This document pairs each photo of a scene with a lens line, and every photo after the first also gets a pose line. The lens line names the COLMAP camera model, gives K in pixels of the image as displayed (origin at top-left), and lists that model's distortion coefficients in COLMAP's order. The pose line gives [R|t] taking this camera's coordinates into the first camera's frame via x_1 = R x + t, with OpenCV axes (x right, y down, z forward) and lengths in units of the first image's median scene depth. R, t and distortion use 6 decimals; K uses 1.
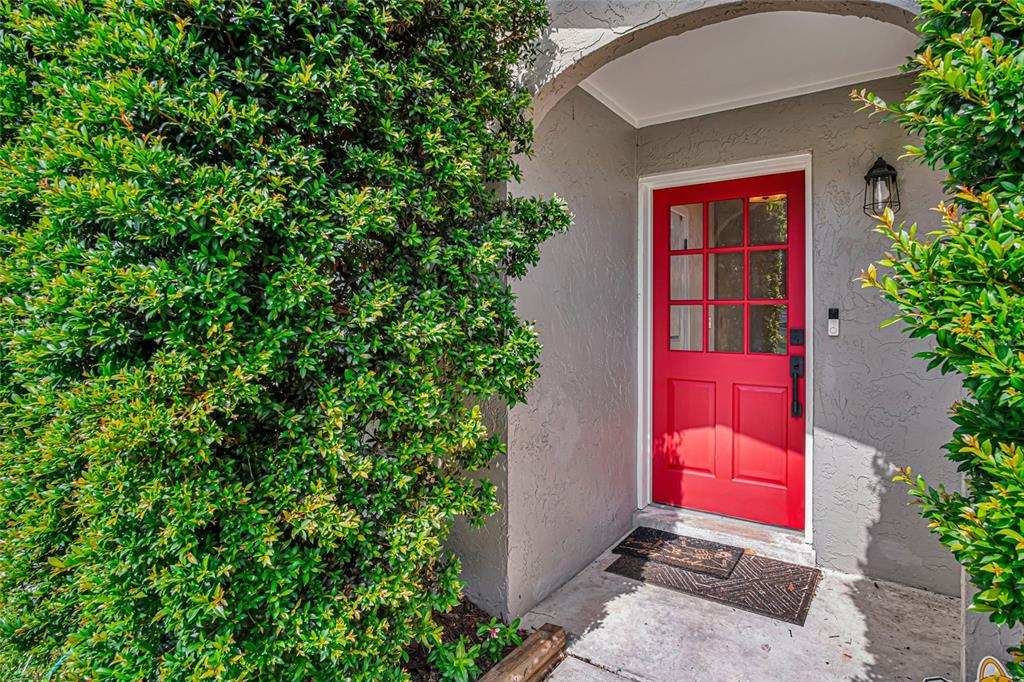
lens RADIAL K [[548.5, 0, 518.9], [0, 548.5, 305.3], [0, 0, 1]] dist [-0.002774, 0.004435]
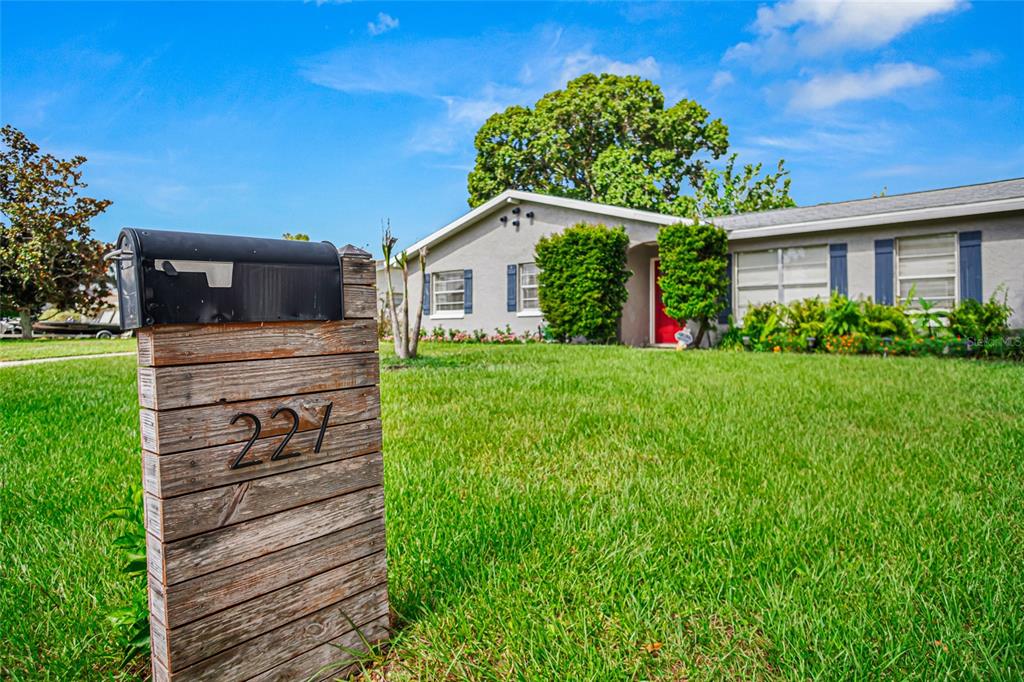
lens RADIAL K [[548.5, 0, 521.6], [0, 548.5, 325.8], [0, 0, 1]] dist [-0.002774, 0.004435]
pose [[0.995208, -0.002872, -0.097735, -0.944349], [0.003933, 0.999935, 0.010664, 0.599848], [0.097699, -0.010997, 0.995155, -8.905055]]
